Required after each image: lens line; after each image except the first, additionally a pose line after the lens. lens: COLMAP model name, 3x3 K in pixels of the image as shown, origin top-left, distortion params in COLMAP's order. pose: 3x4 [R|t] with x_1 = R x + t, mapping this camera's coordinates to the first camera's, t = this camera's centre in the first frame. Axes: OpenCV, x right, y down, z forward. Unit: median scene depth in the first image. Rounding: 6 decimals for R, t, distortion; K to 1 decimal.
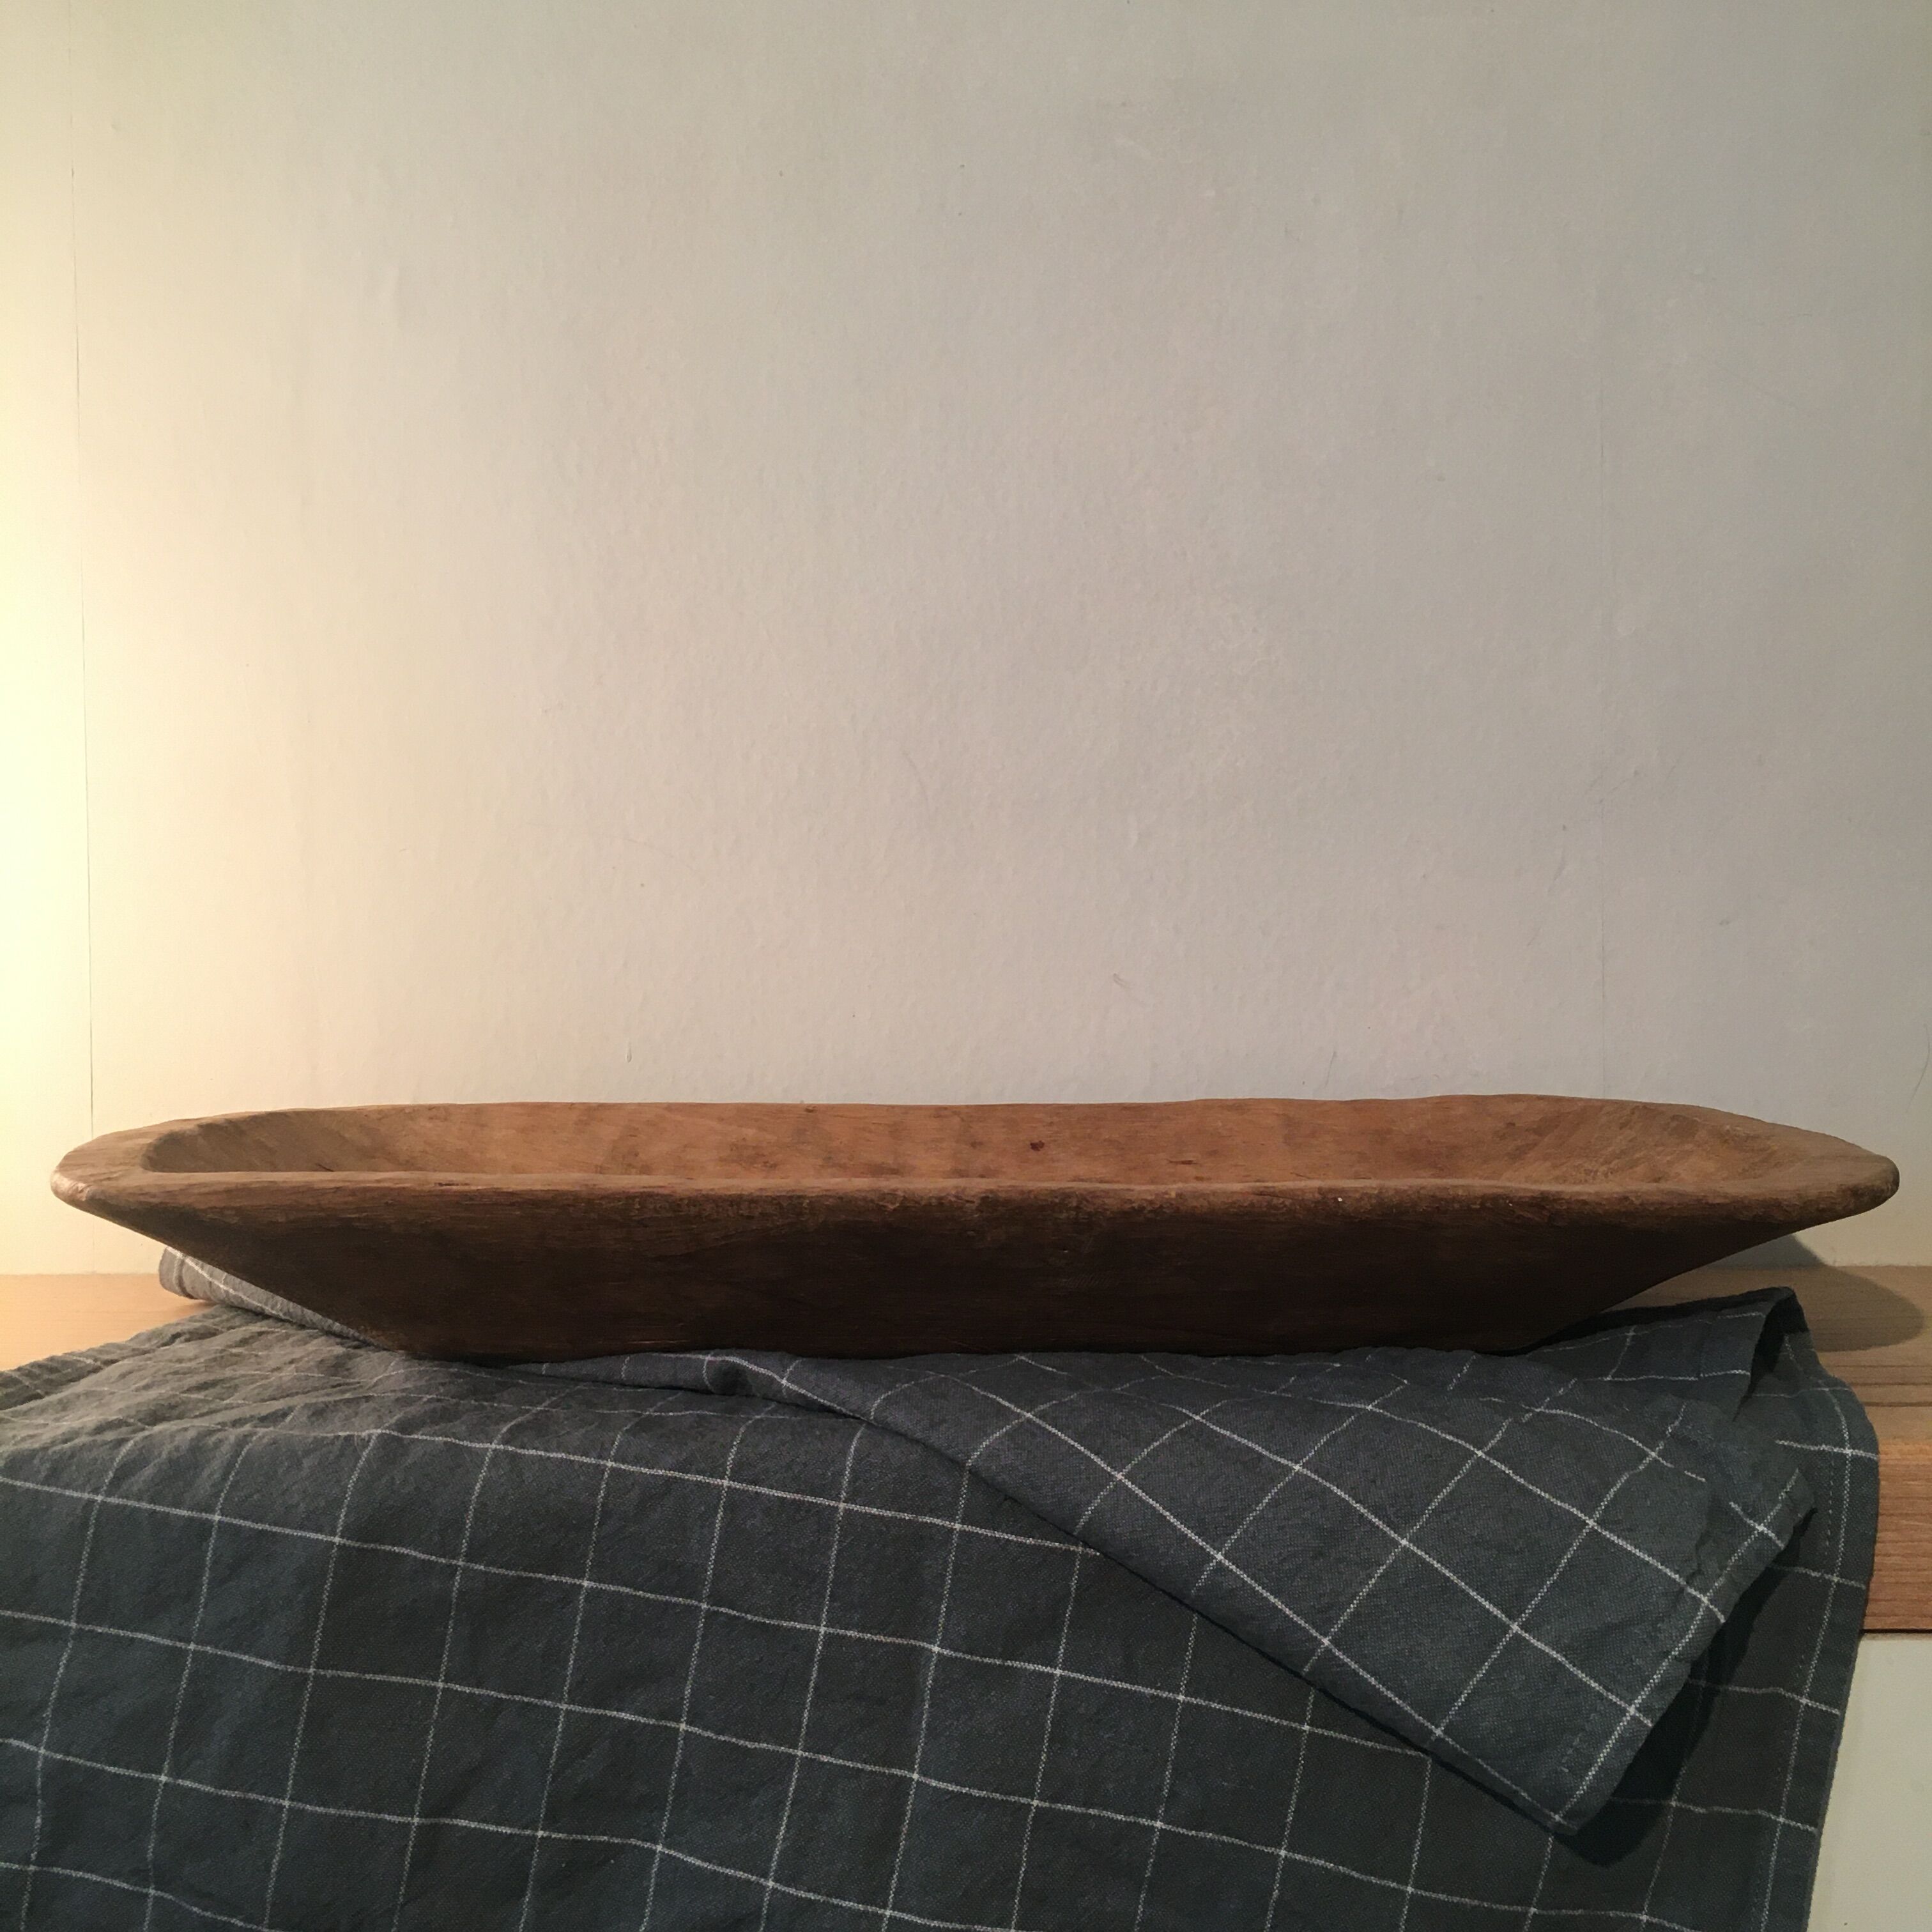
lens RADIAL K [[2226.7, 0, 963.1], [0, 2226.7, 968.2], [0, 0, 1]] dist [0.042758, 0.043678]
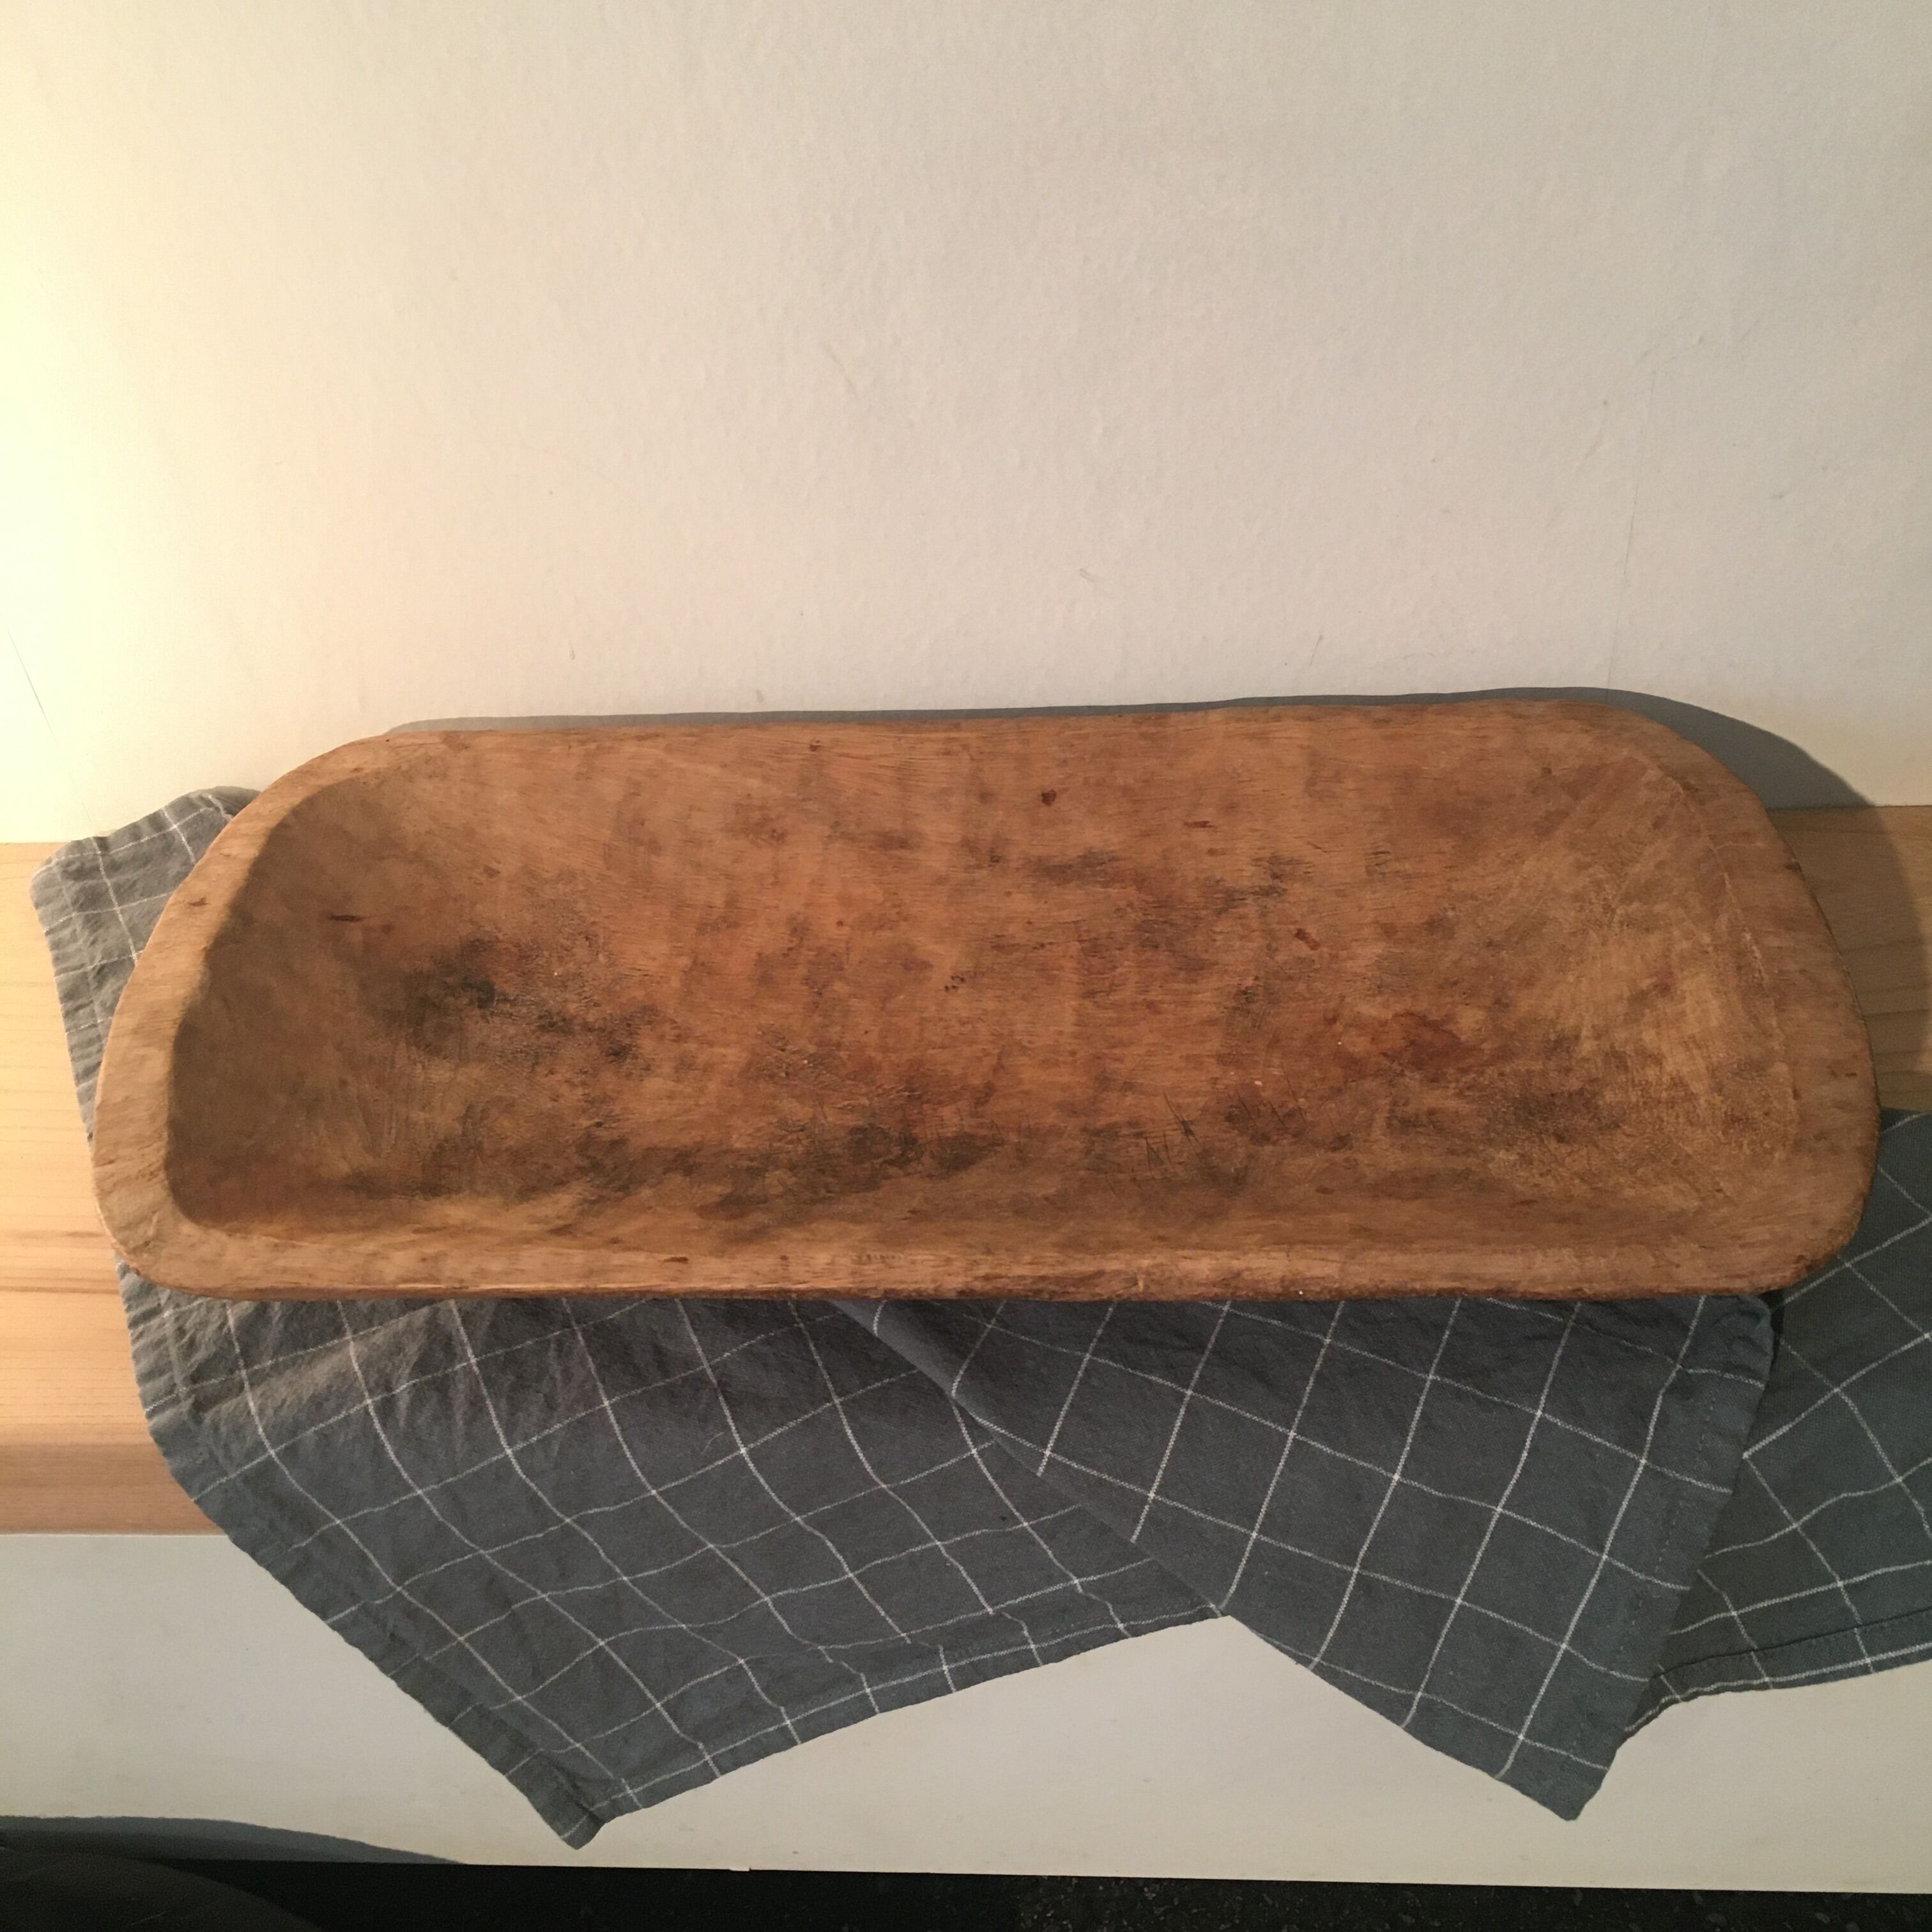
lens RADIAL K [[2226.7, 0, 963.1], [0, 2226.7, 968.2], [0, 0, 1]] dist [0.042758, 0.043678]
pose [[0.997224, -0.021981, -0.071137, 0.063645], [0.063212, 0.754812, 0.652888, -0.501875], [0.039344, -0.655573, 0.754106, 0.219264]]
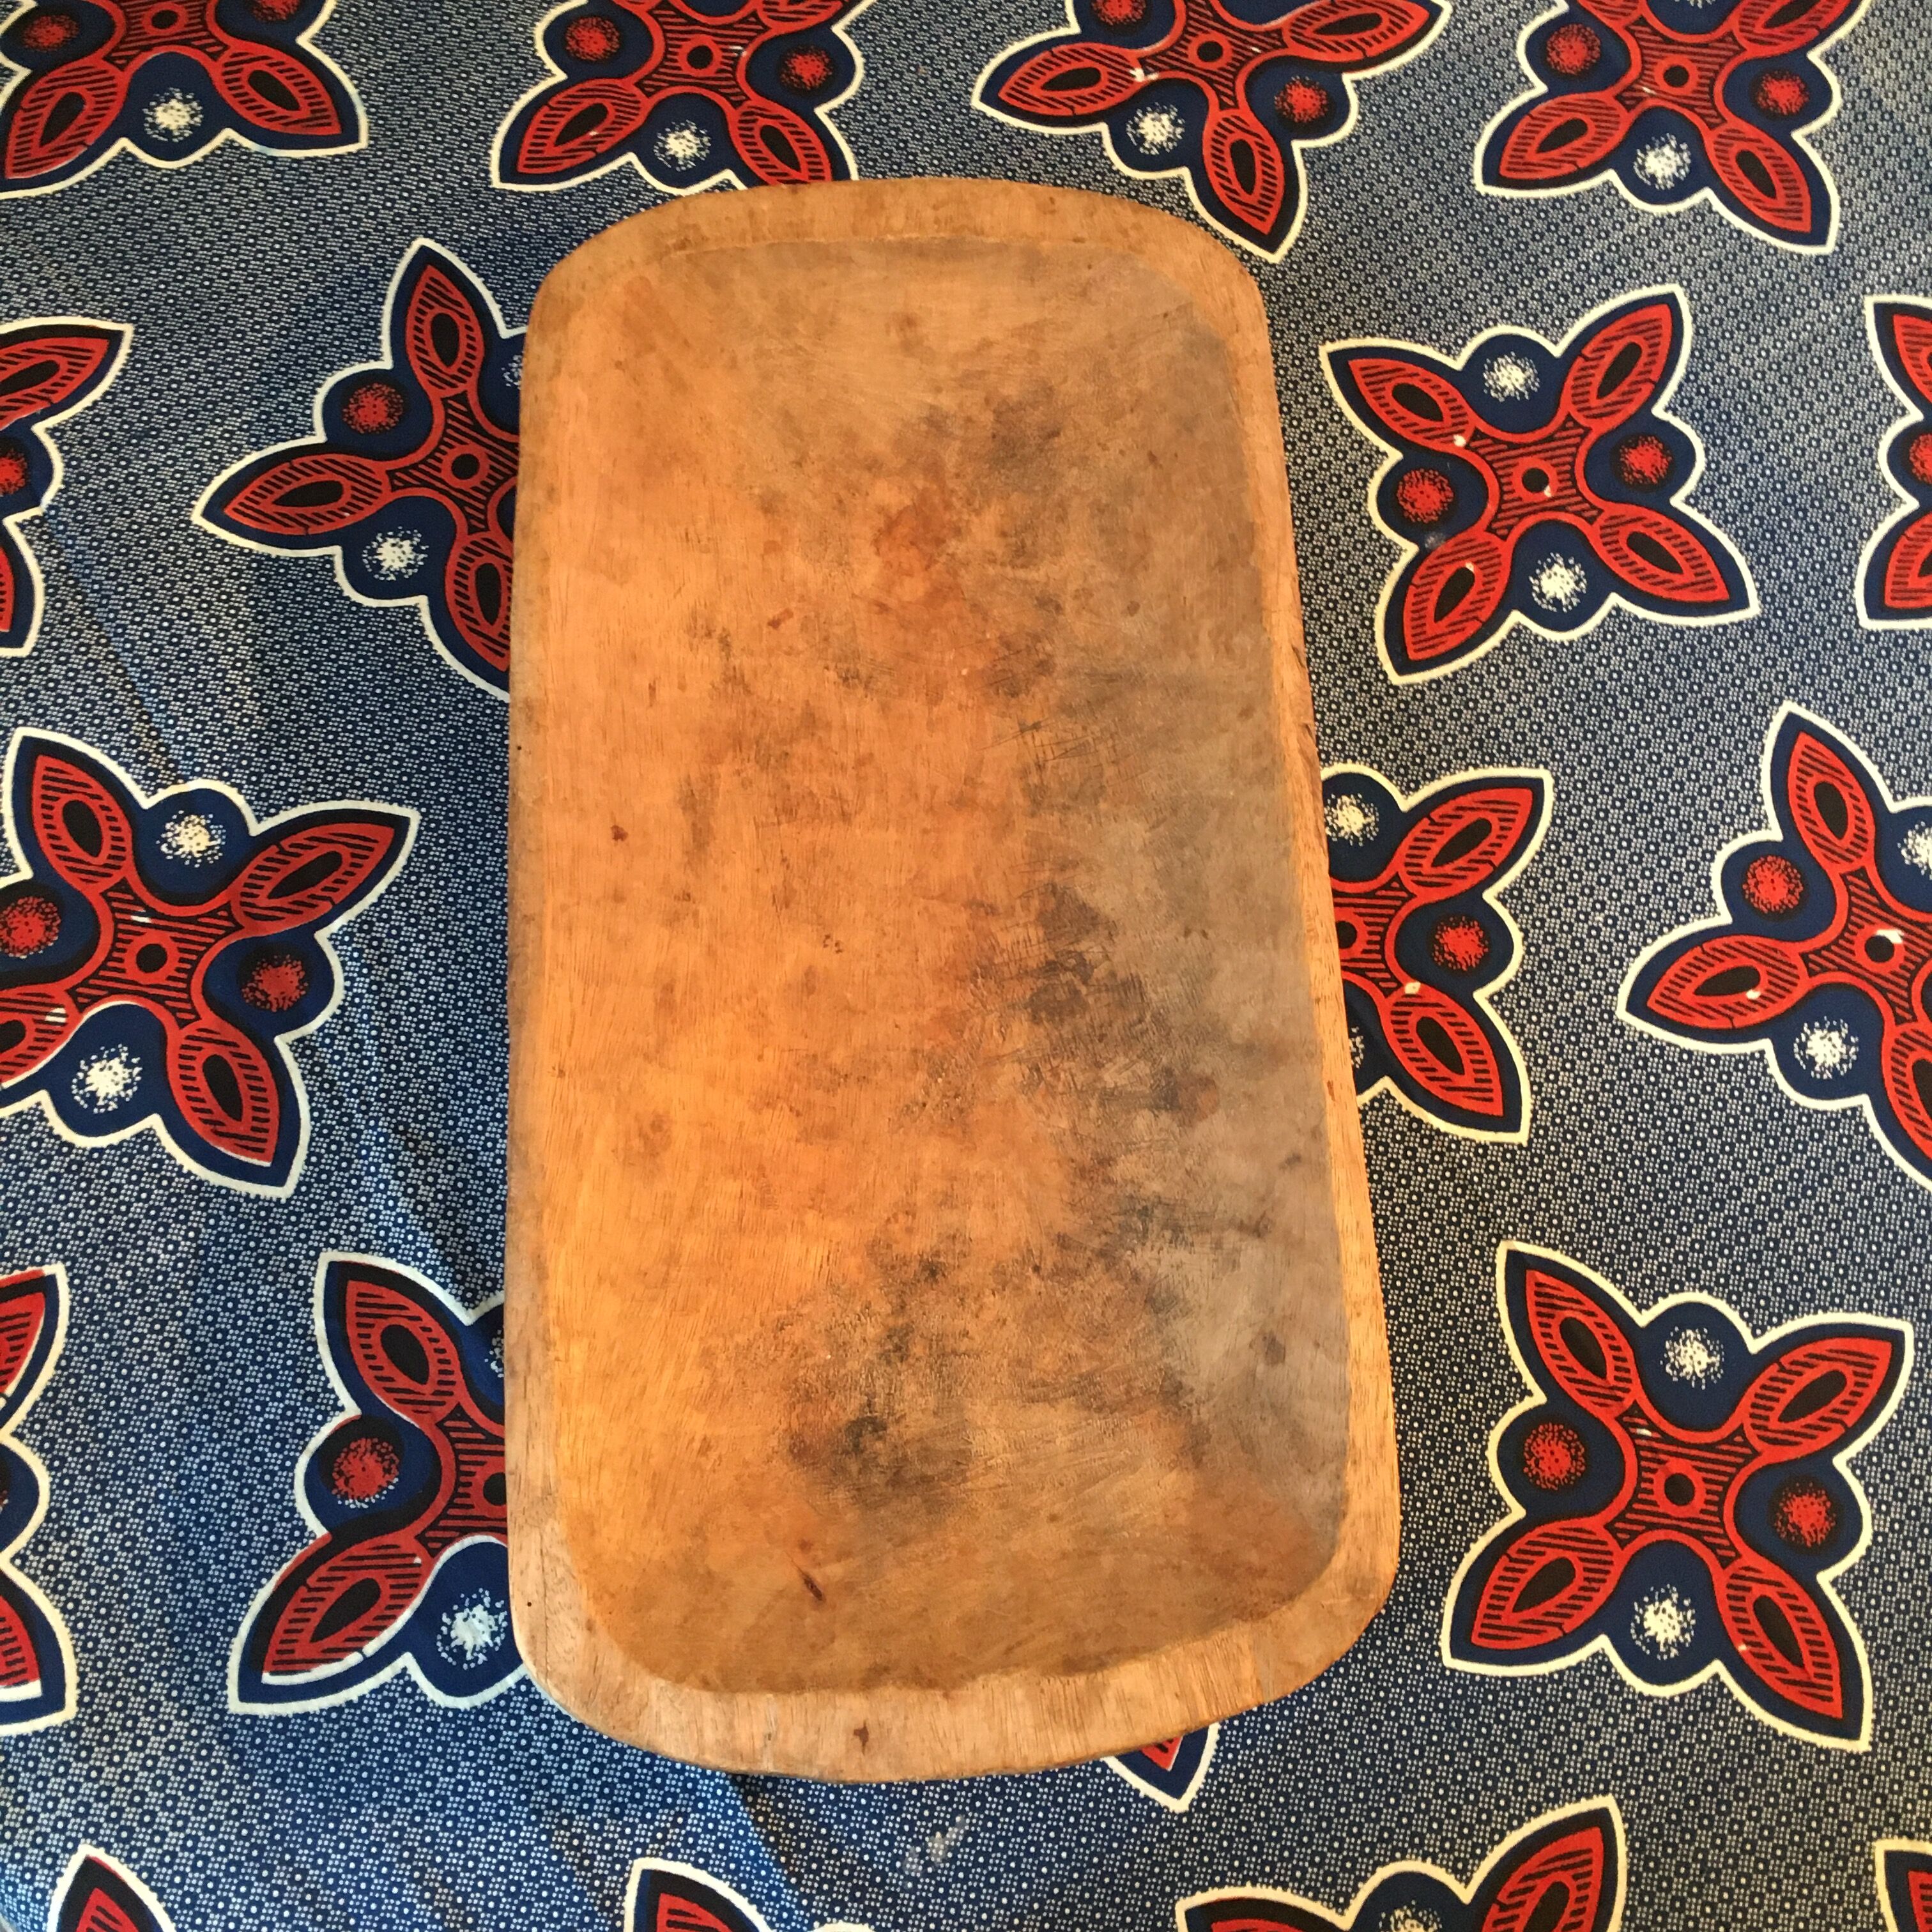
lens RADIAL K [[2226.7, 0, 963.1], [0, 2226.7, 968.2], [0, 0, 1]] dist [0.042758, 0.043678]
pose [[-0.064468, -0.947919, 0.311920, -0.309083], [-0.050148, 0.315253, 0.947682, -0.765388], [-0.996659, 0.045453, -0.067860, 0.929217]]
